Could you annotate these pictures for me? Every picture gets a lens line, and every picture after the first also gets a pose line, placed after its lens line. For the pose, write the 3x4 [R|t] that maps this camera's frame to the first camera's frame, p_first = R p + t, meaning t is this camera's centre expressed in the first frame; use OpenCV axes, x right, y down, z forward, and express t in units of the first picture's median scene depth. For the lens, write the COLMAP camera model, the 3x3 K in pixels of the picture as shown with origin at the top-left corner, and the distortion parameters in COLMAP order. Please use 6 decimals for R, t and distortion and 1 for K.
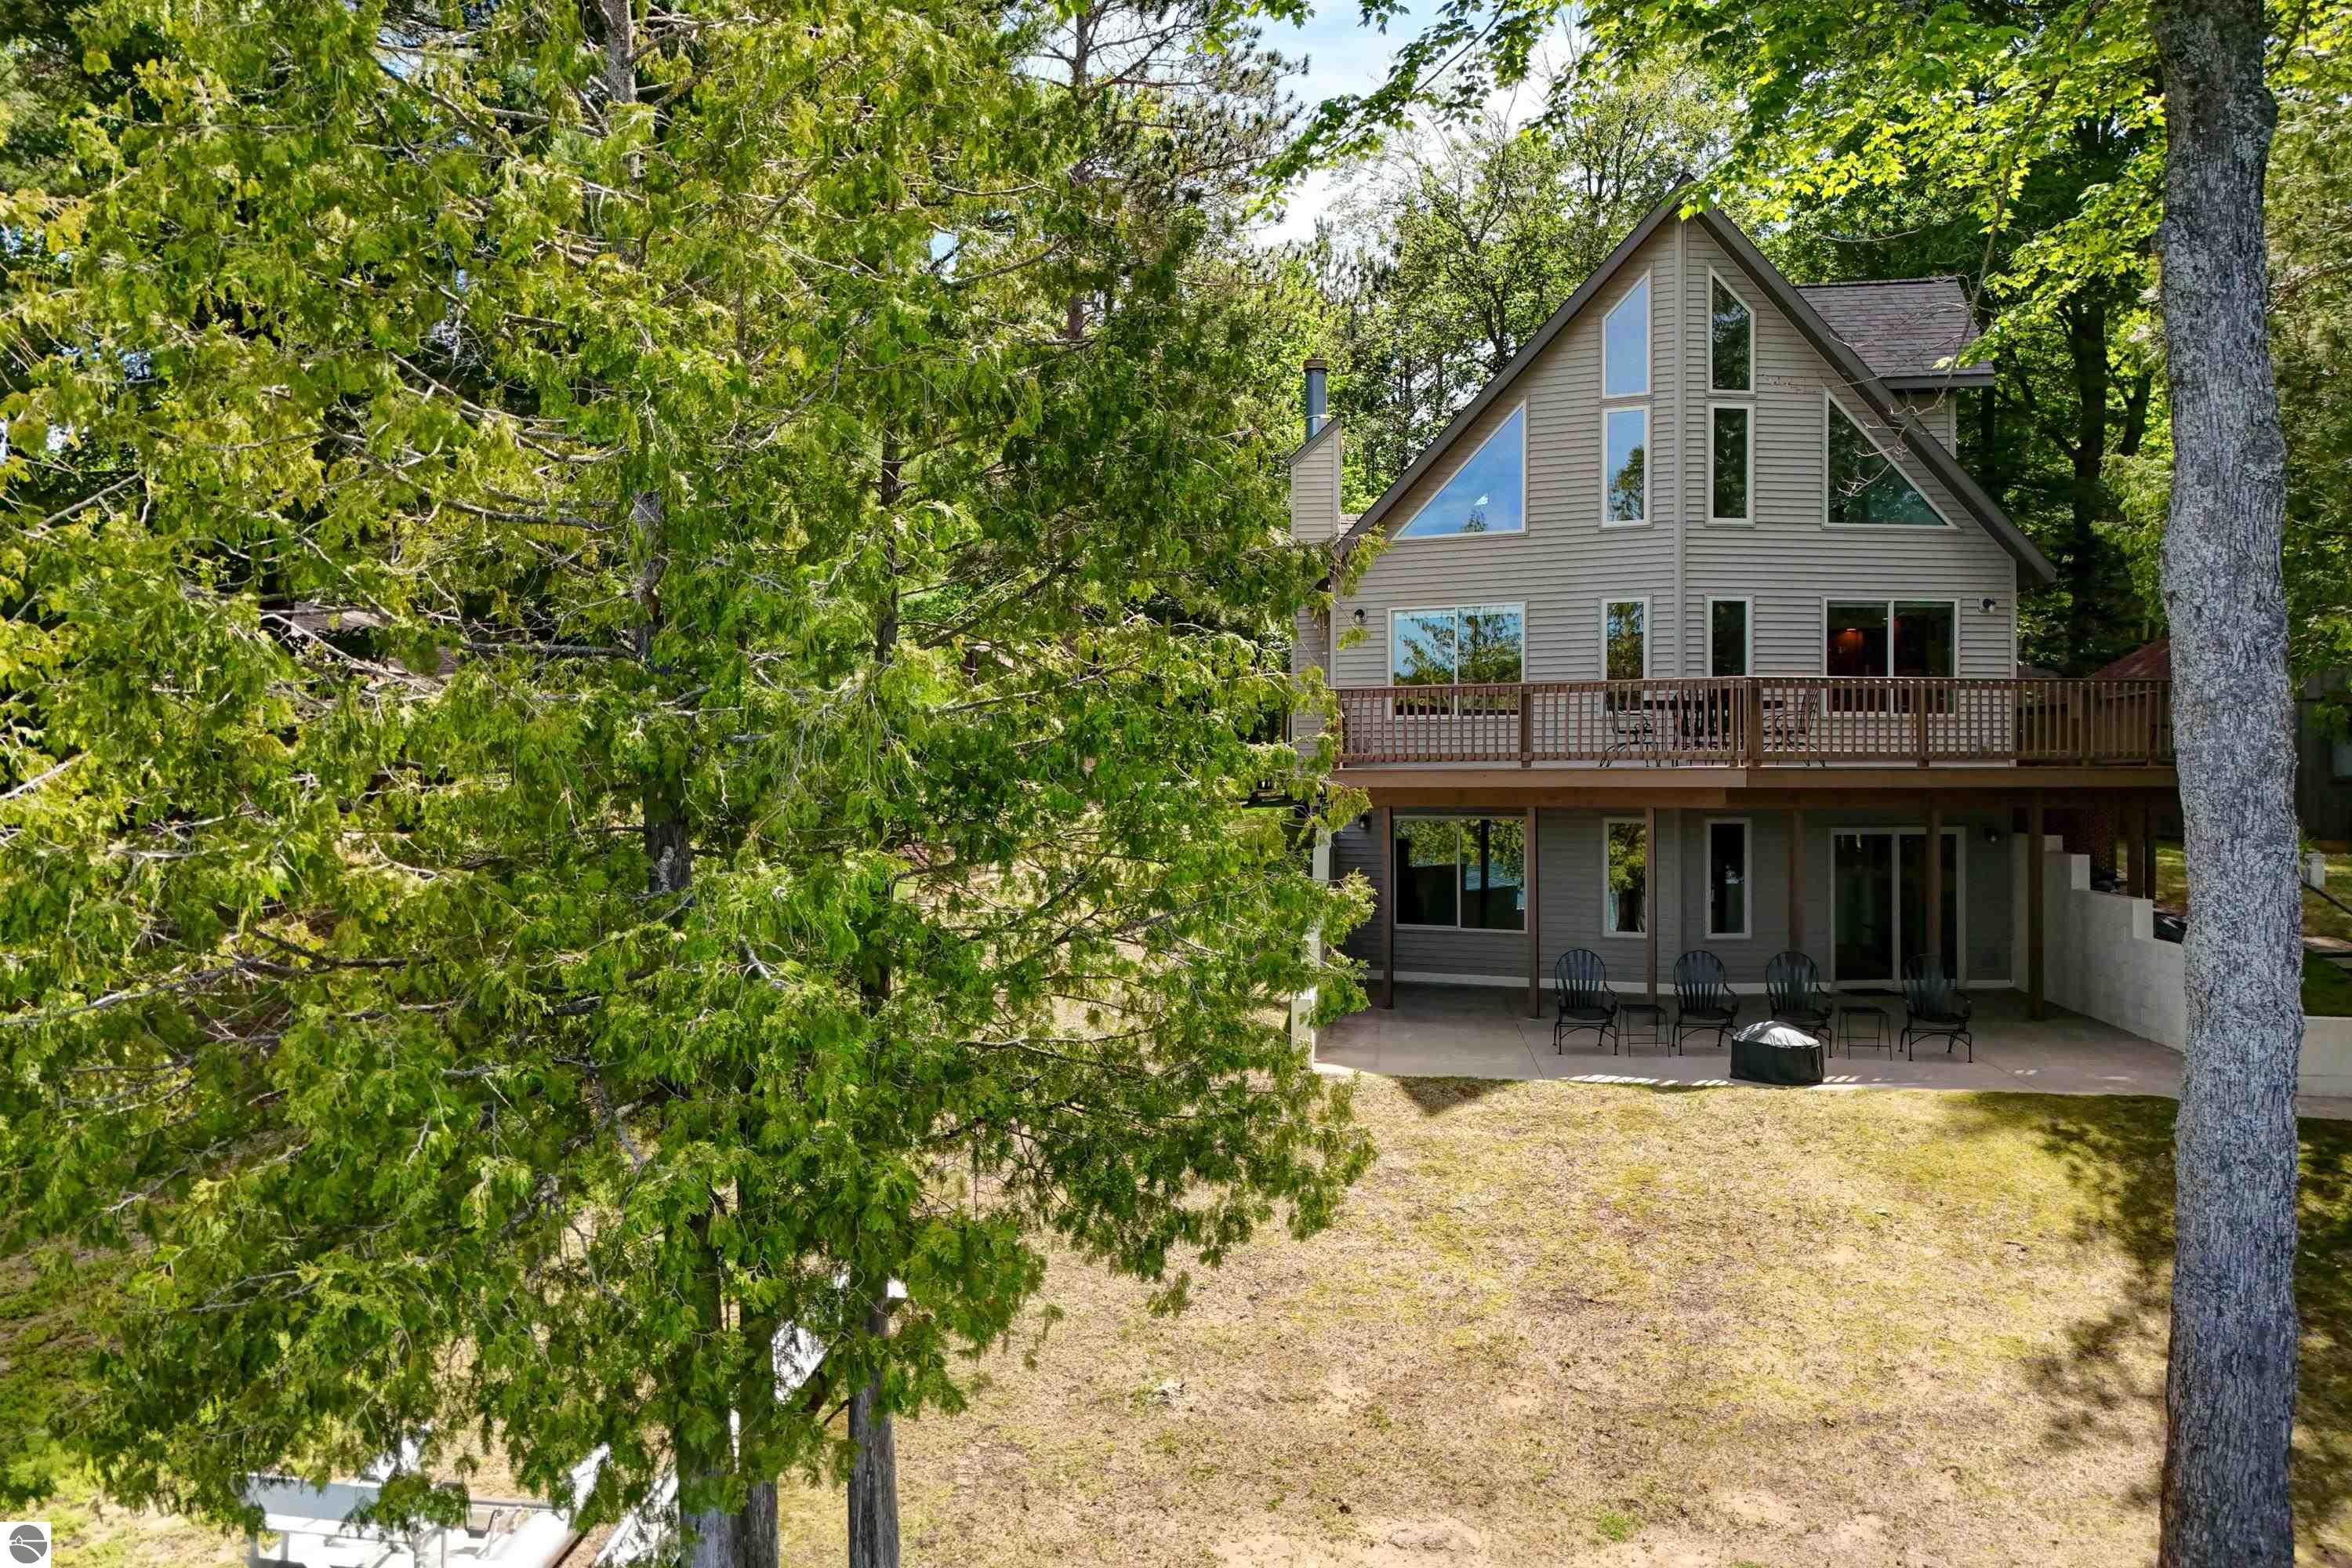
lens RADIAL K [[1726.8, 0, 1176.0], [0, 1726.8, 784.0], [0, 0, 1]] dist [0.070930, -0.056687]
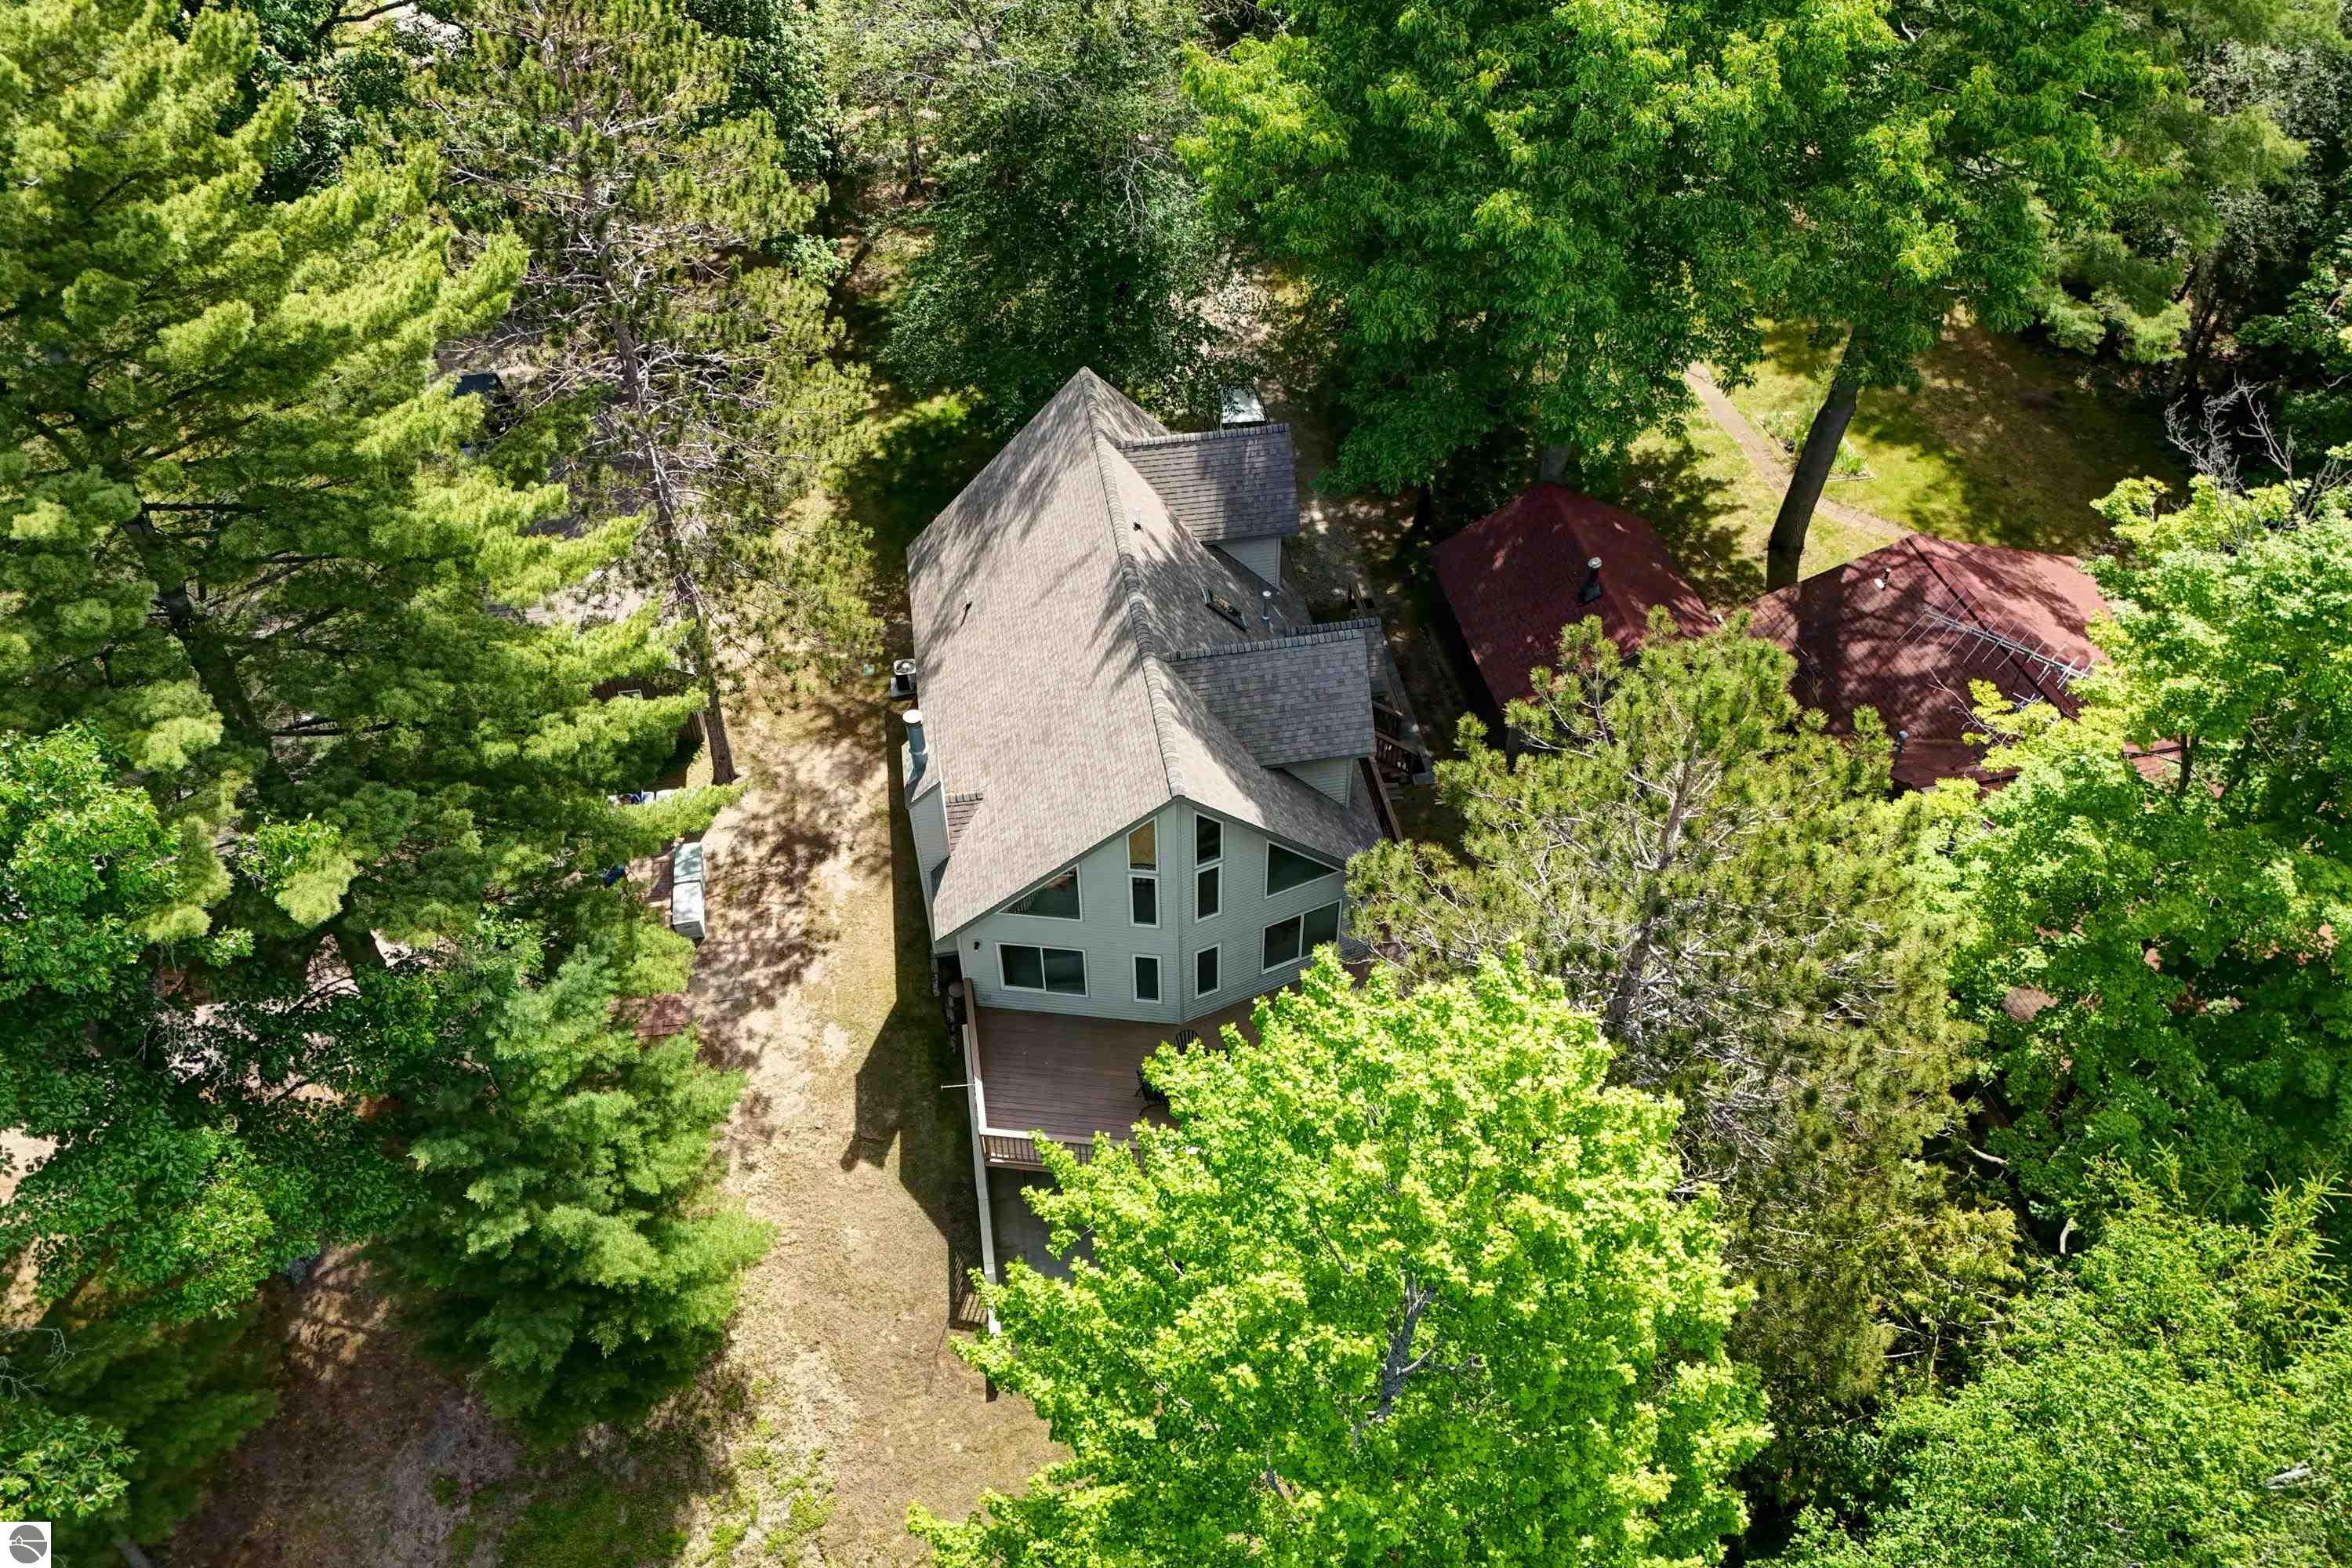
lens RADIAL K [[1743.8, 0, 1173.9], [0, 1743.8, 767.1], [0, 0, 1]] dist [0.064596, -0.072207]
pose [[0.961458, -0.194644, 0.194197, 0.017527], [0.007591, 0.724814, 0.688903, -2.105884], [-0.274847, -0.660877, 0.698356, 0.004340]]
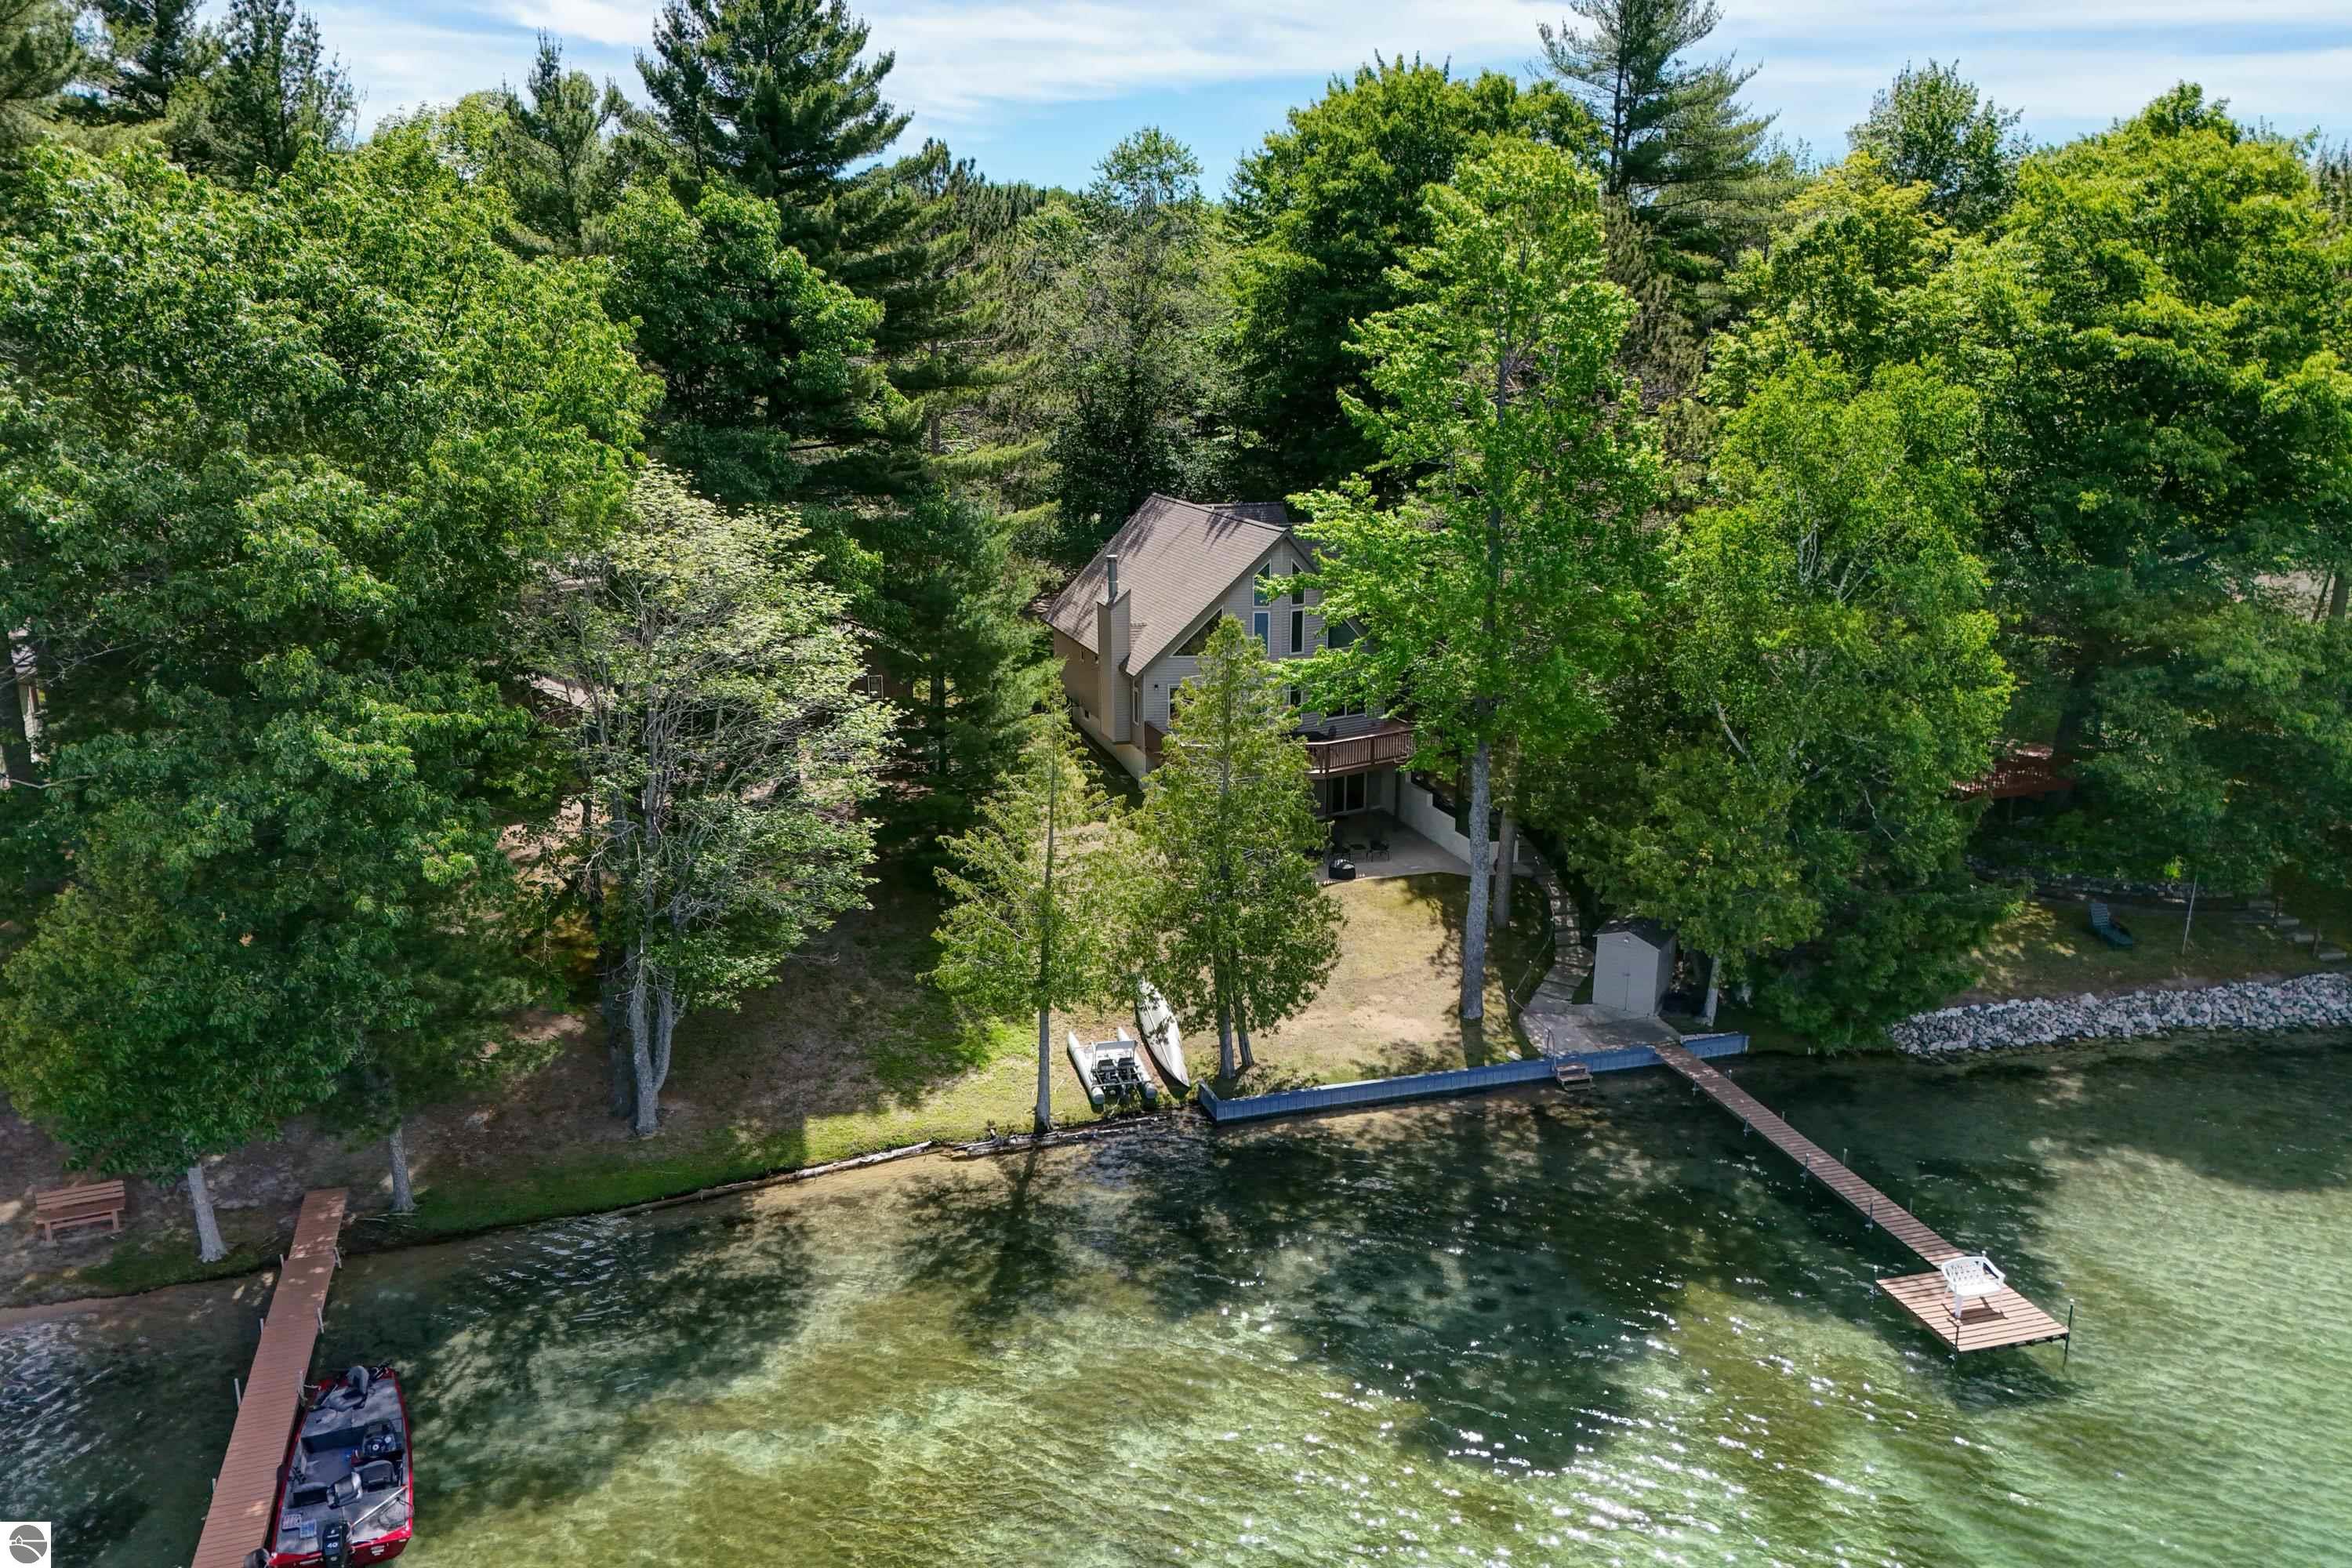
lens RADIAL K [[1707.8, 0, 1170.0], [0, 1707.8, 793.2], [0, 0, 1]] dist [0.045790, -0.006907]
pose [[0.908244, -0.107196, 0.404477, -1.458263], [0.004106, 0.968866, 0.247553, -0.923293], [-0.418421, -0.223178, 0.880407, -1.961568]]
